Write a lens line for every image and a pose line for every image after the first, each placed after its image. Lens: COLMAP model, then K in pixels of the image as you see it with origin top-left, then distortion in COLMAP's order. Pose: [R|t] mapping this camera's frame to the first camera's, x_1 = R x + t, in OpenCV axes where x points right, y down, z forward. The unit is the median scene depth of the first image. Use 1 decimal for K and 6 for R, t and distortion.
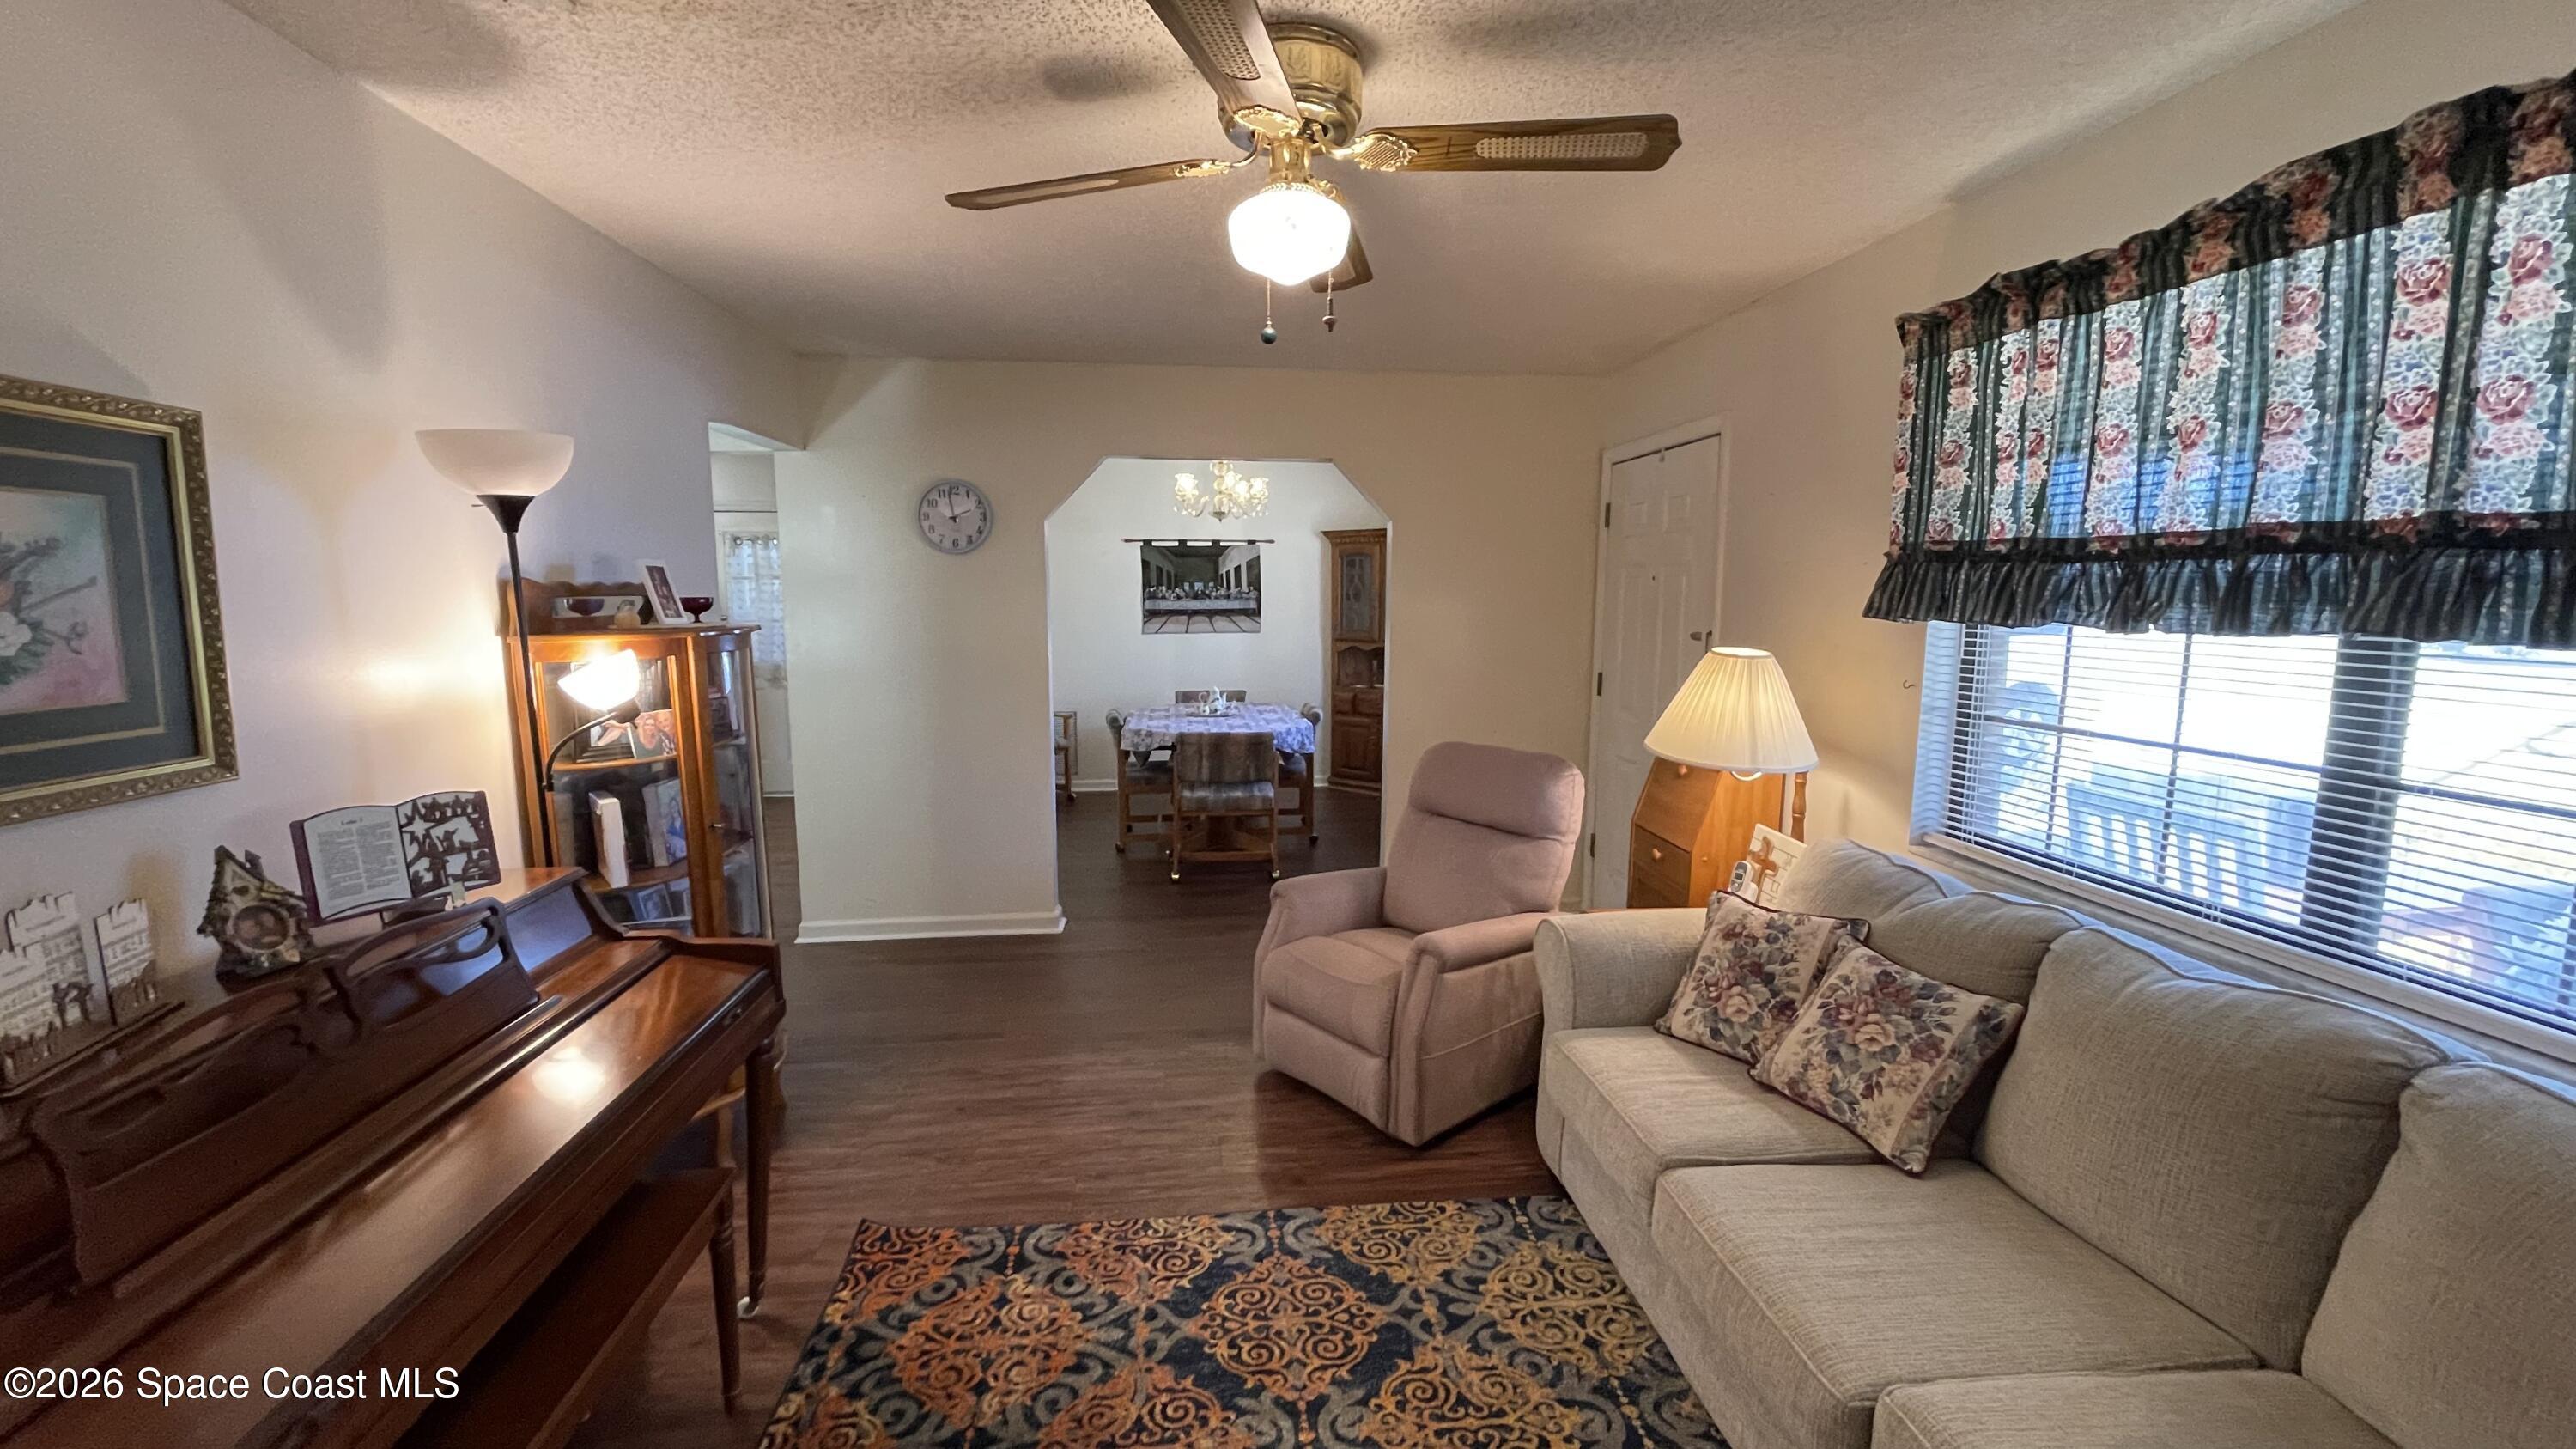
lens RADIAL K [[1033.8, 0, 1278.5], [0, 1033.8, 726.9], [0, 0, 1]] dist [-0.010121, 0.007396]
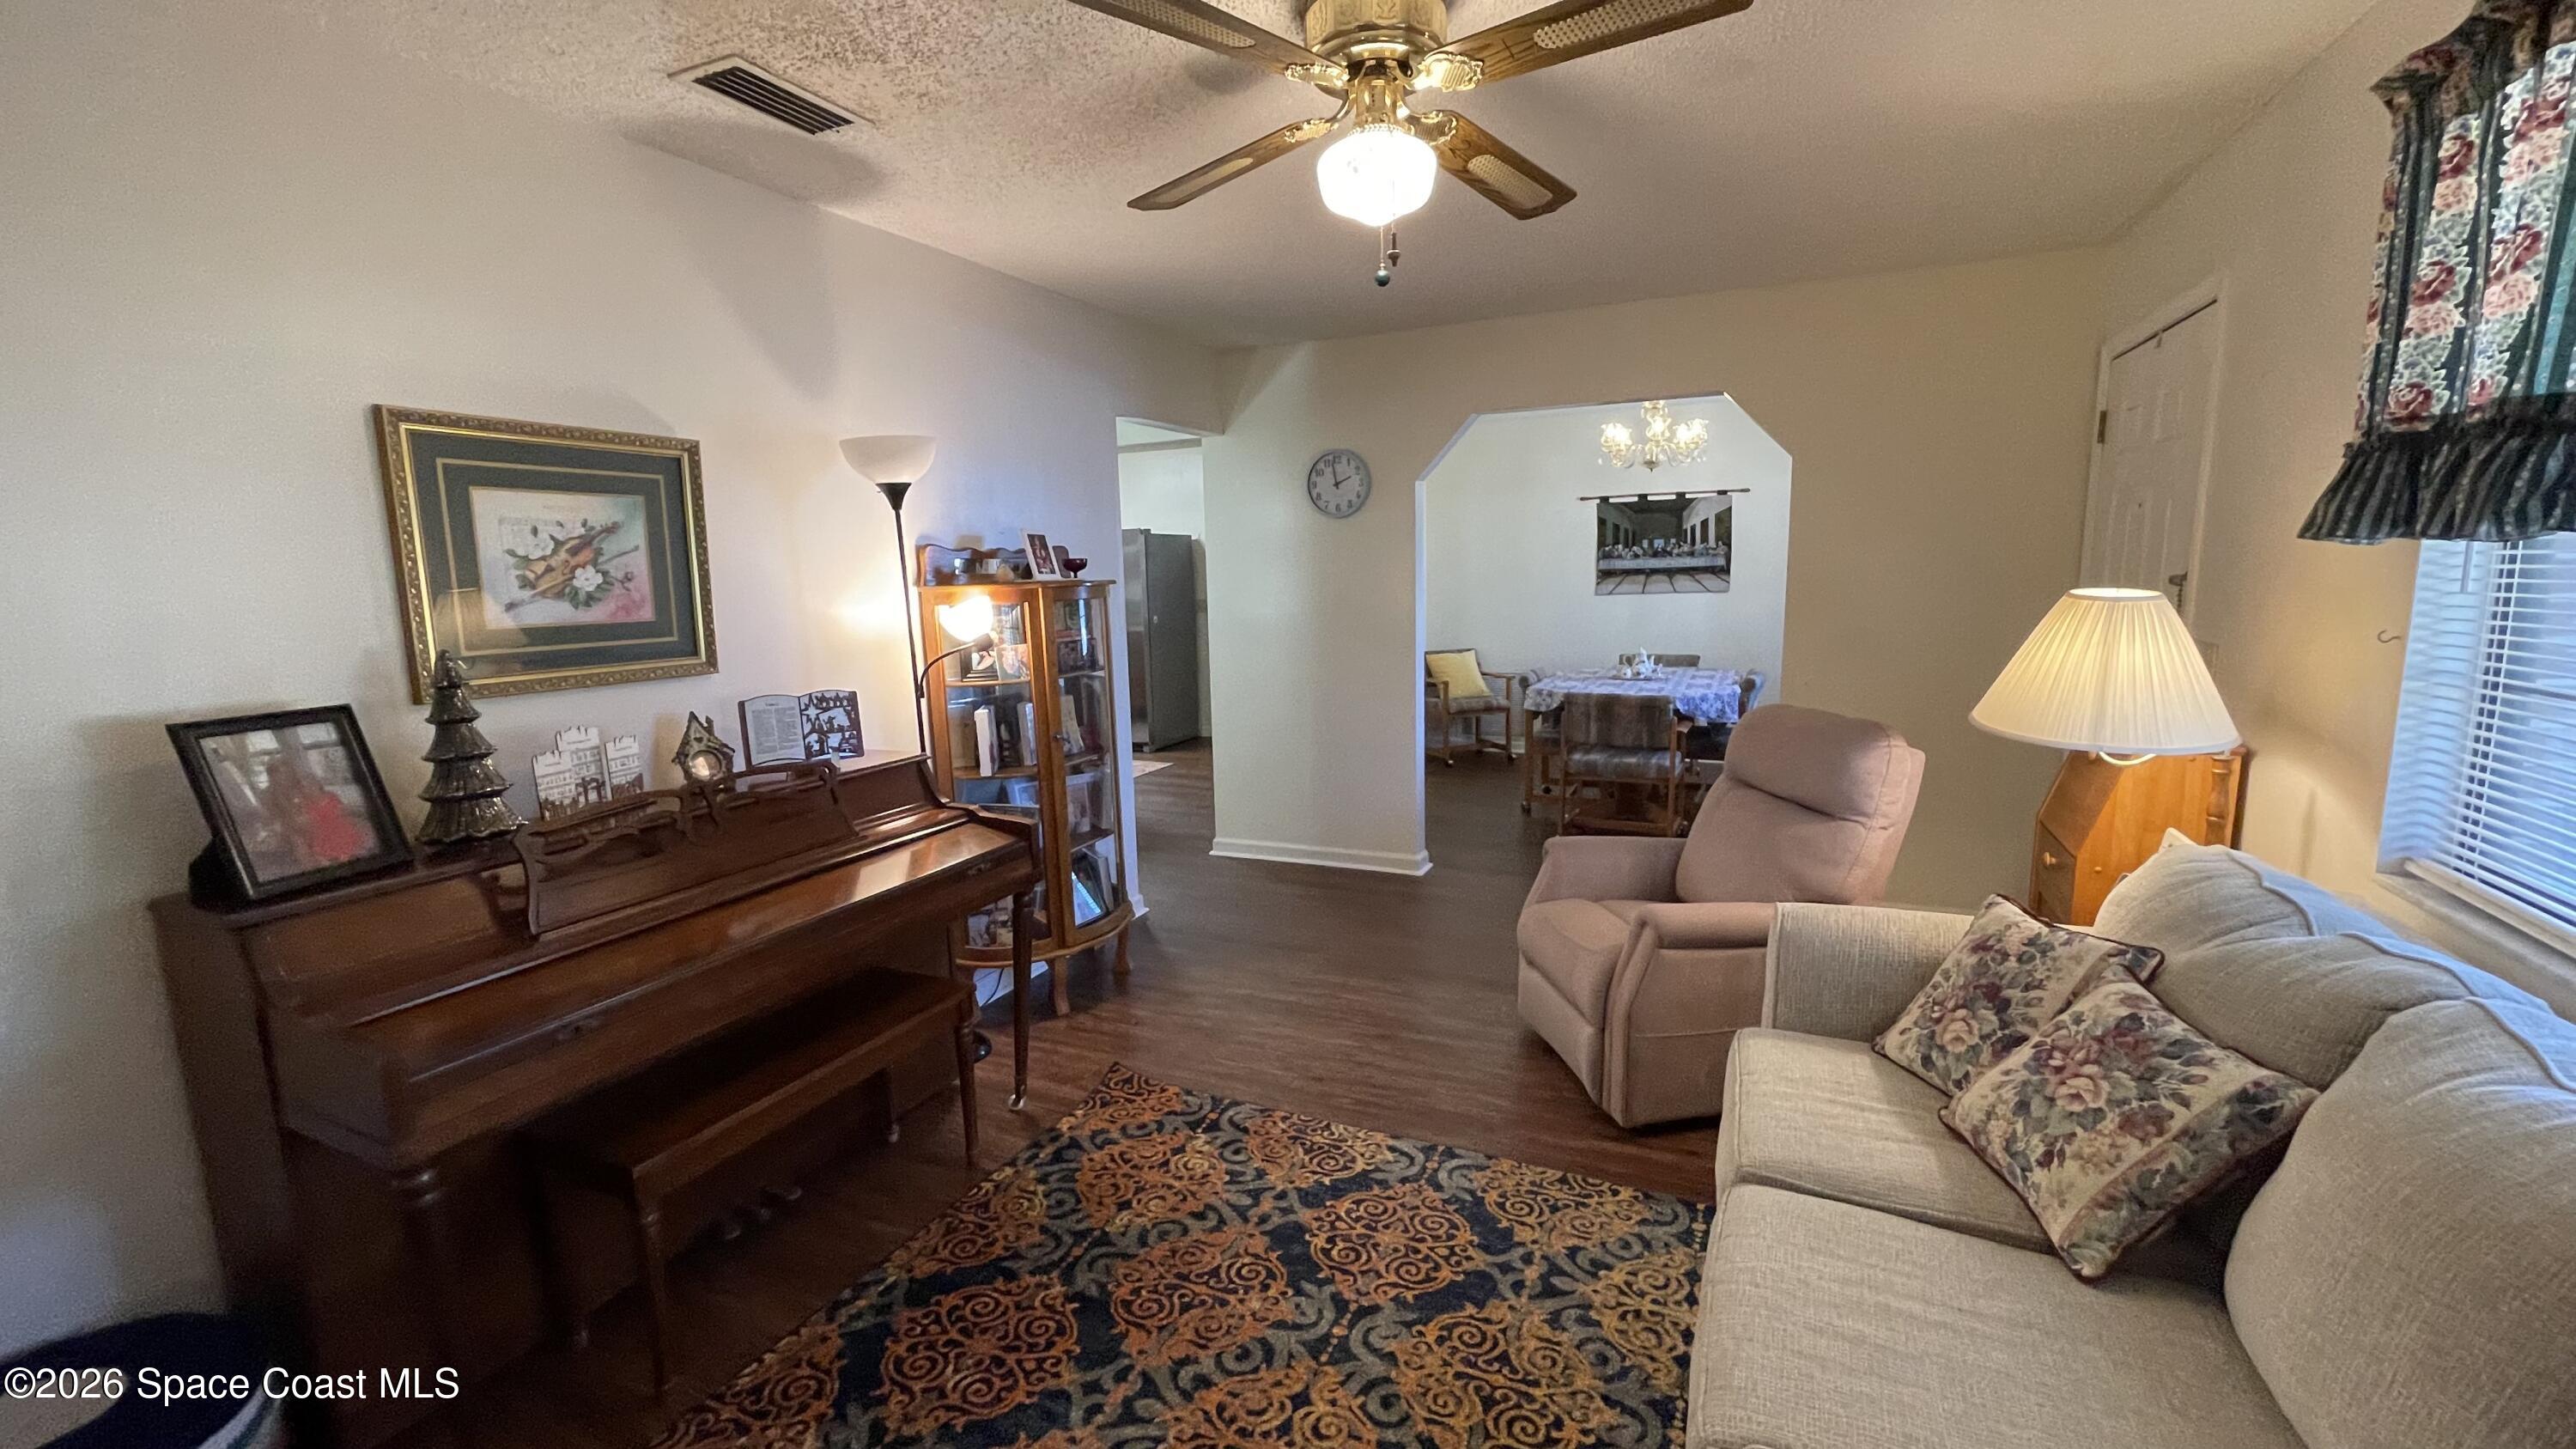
lens RADIAL K [[1031.9, 0, 1288.0], [0, 1031.9, 724.5], [0, 0, 1]] dist [0.000555, -0.000155]
pose [[0.861052, 0.054301, -0.505610, 0.423418], [-0.040961, 0.998458, 0.037476, 0.026739], [0.506865, -0.011558, 0.861948, 0.060378]]
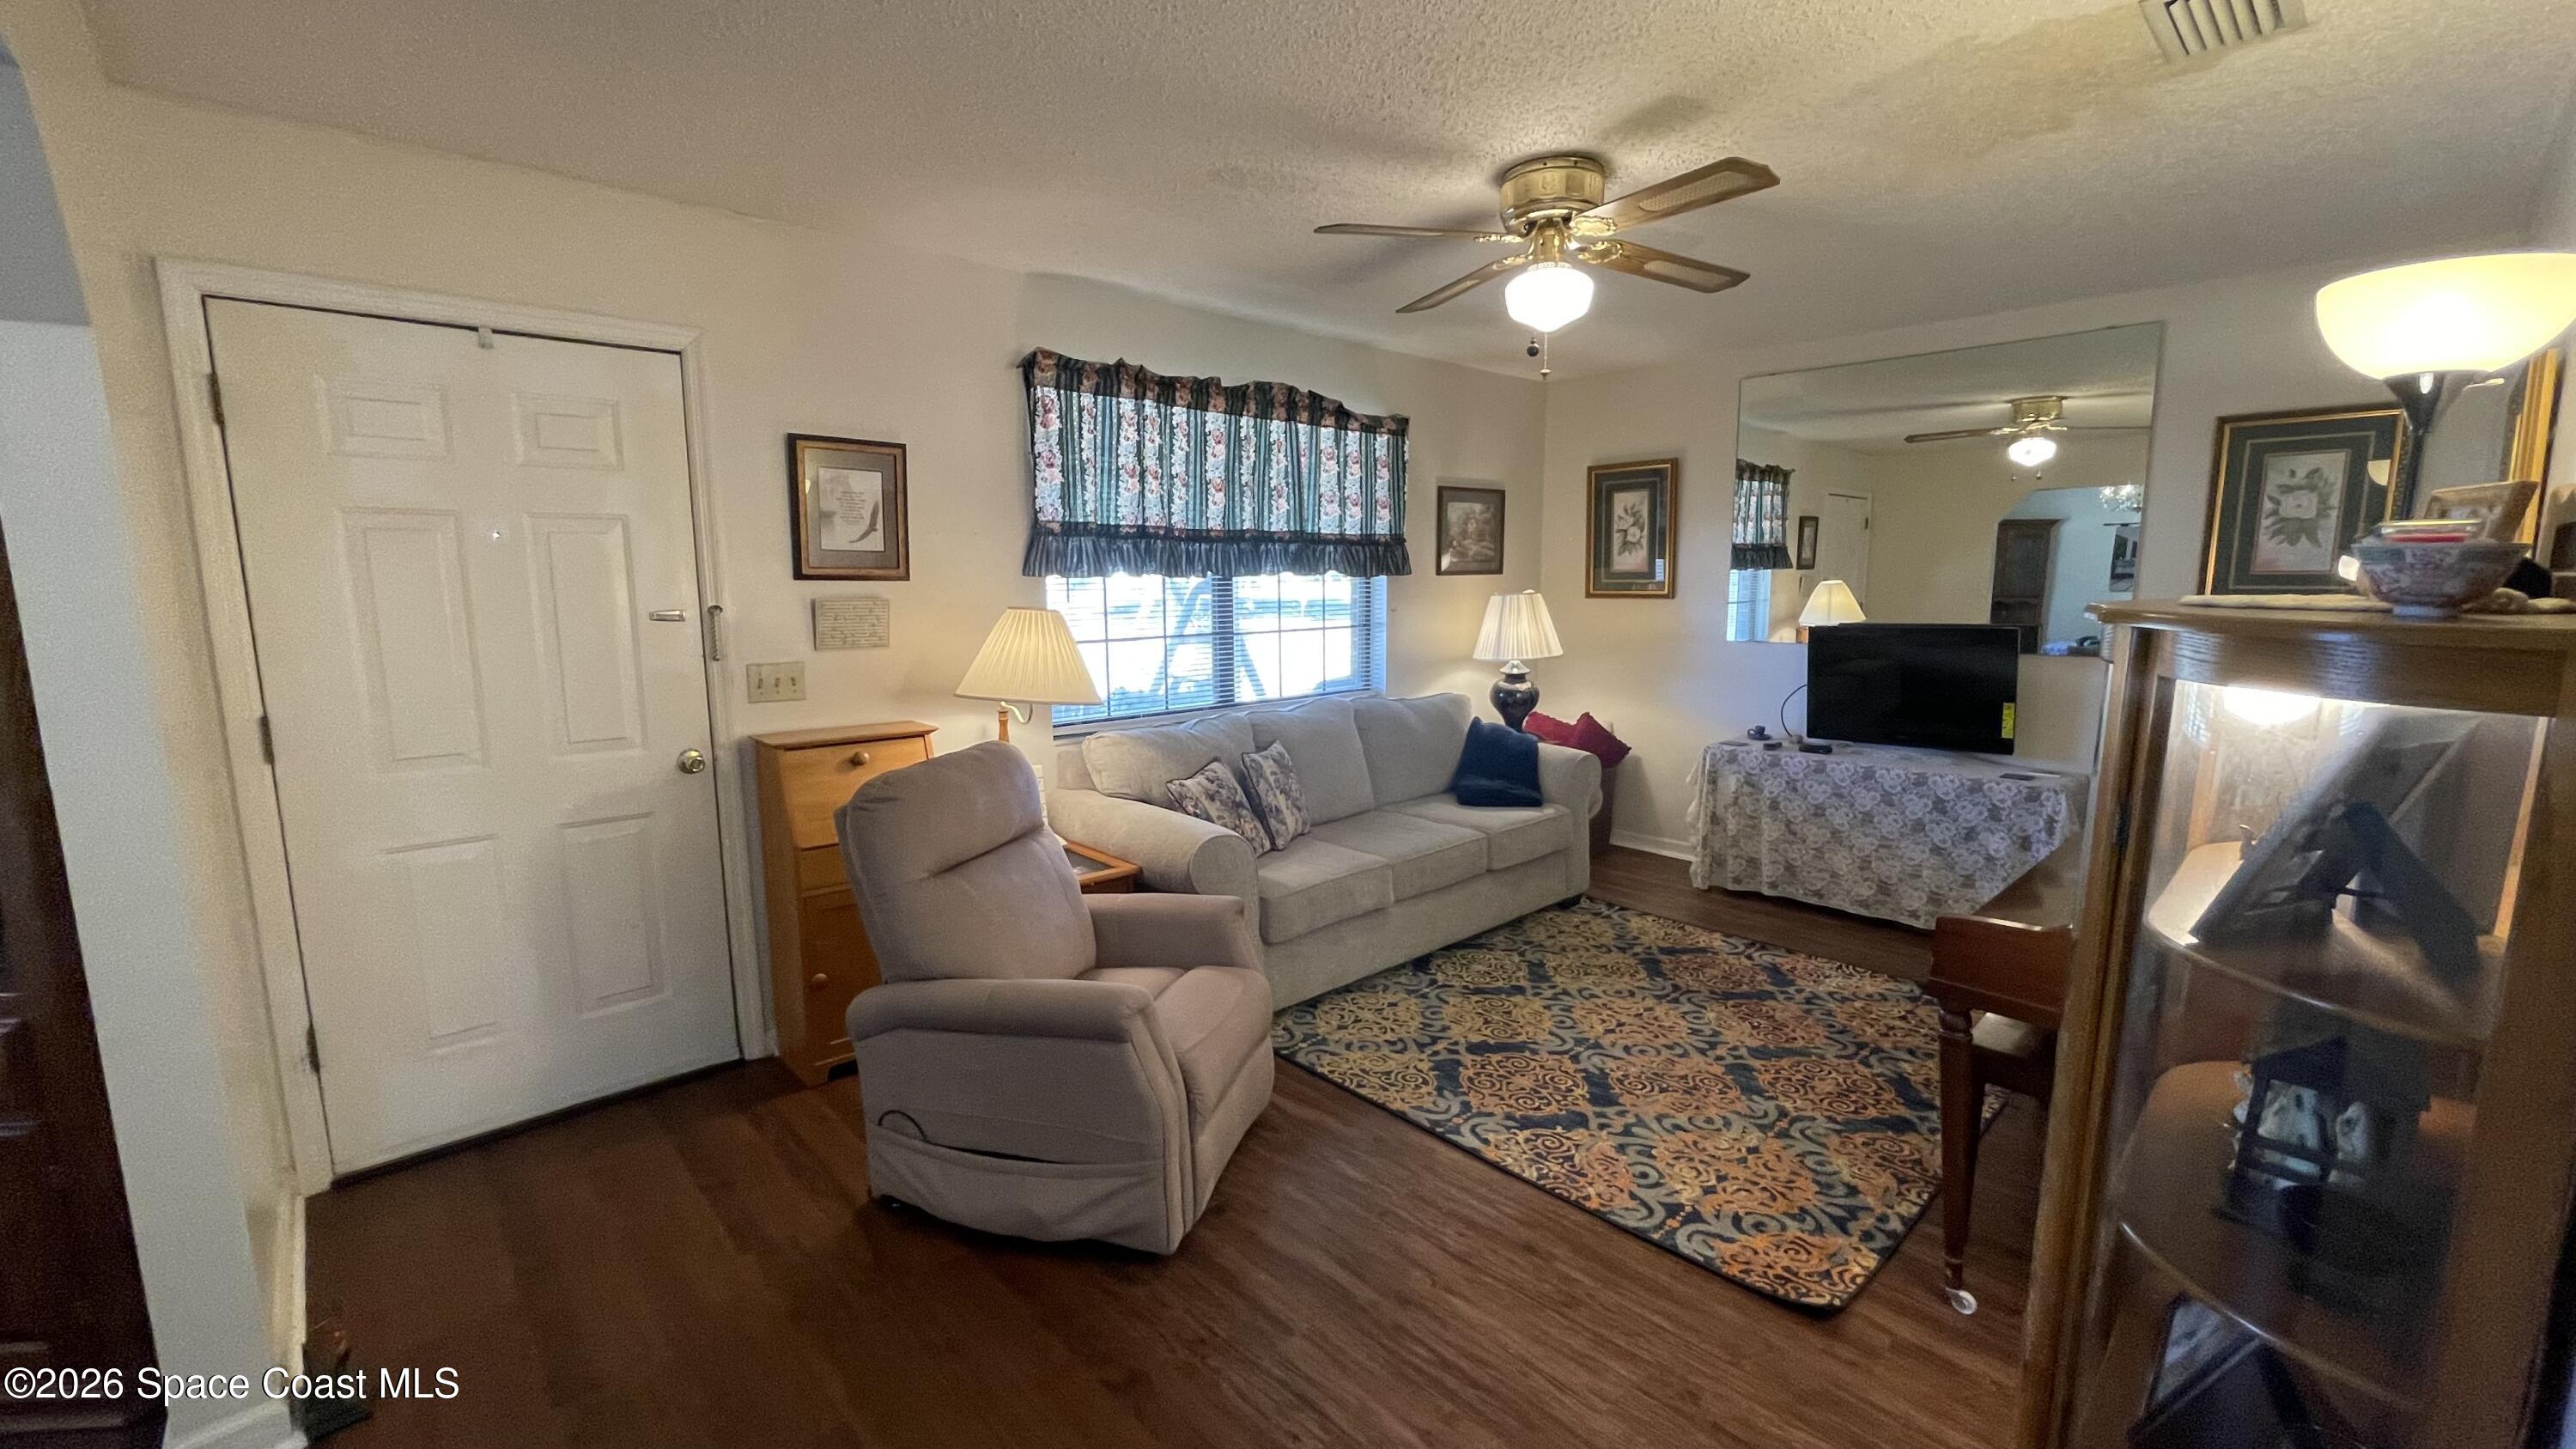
lens RADIAL K [[1043.7, 0, 1285.7], [0, 1043.7, 726.6], [0, 0, 1]] dist [0.000884, 0.000244]
pose [[-0.606187, -0.113082, 0.787242, -0.855520], [0.110596, 0.968238, 0.224241, -0.233327], [-0.787595, 0.222997, -0.574427, 1.976058]]
